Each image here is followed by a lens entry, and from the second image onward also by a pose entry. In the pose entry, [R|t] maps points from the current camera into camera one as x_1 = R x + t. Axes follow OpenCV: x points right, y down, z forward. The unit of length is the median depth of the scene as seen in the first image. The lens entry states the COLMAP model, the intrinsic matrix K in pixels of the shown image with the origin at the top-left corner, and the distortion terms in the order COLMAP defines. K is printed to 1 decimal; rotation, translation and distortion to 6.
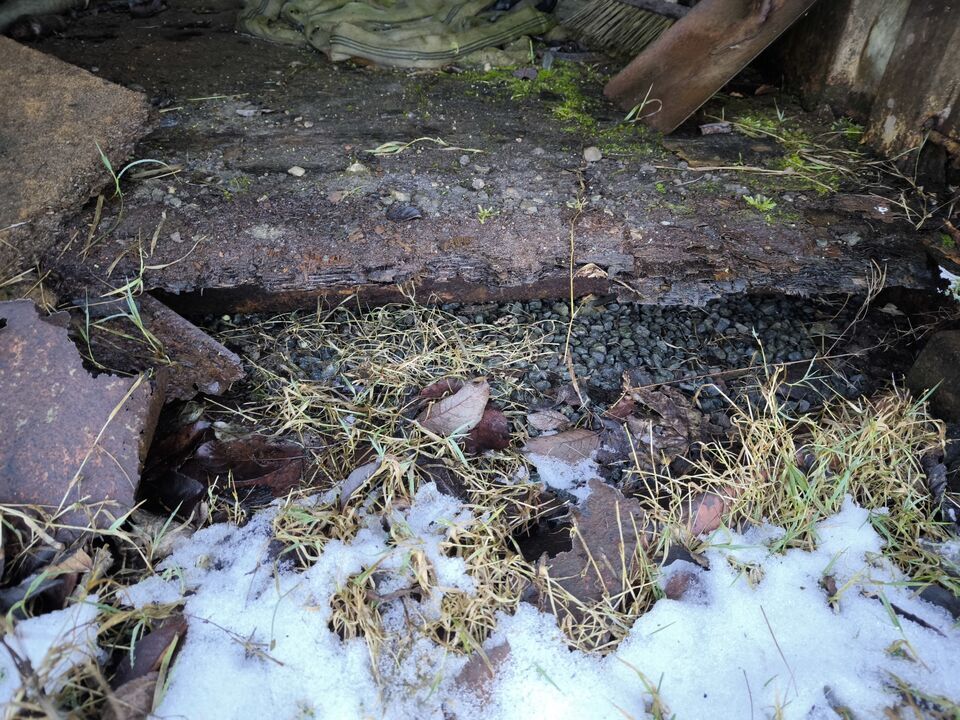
lens RADIAL K [[697.6, 0, 480.0], [0, 697.6, 360.0], [0, 0, 1]] dist [0.001380, -0.004720]
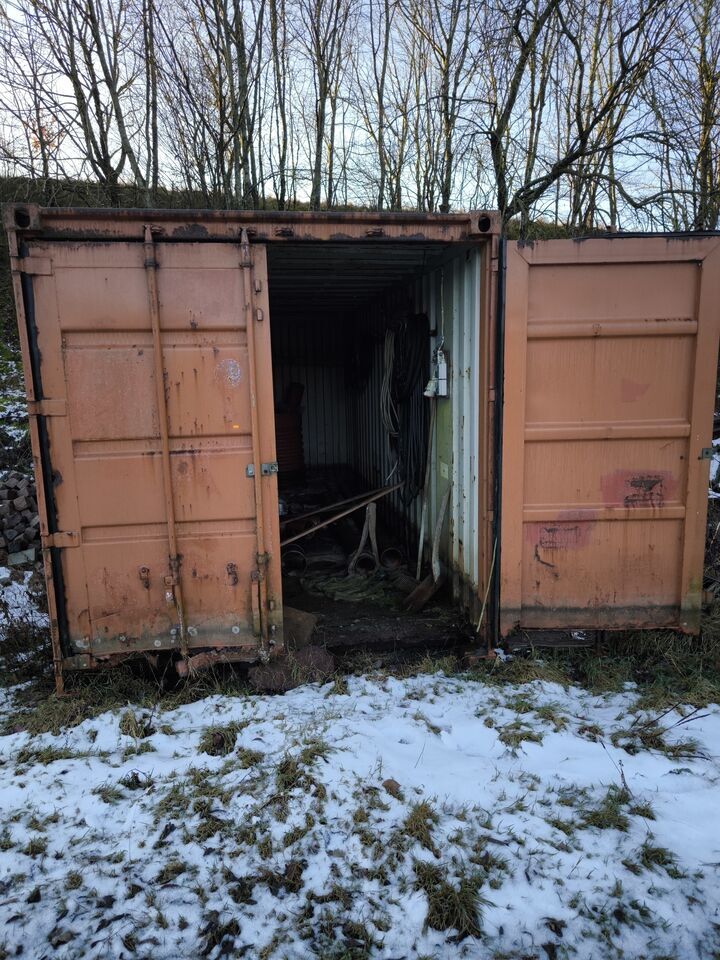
lens RADIAL K [[697.6, 0, 360.0], [0, 697.6, 480.0], [0, 0, 1]] dist [0.001380, -0.004720]
pose [[0.996819, -0.066221, 0.044356, -0.251813], [0.079236, 0.883497, -0.461687, 1.056344], [-0.008615, 0.463733, 0.885933, -3.692168]]
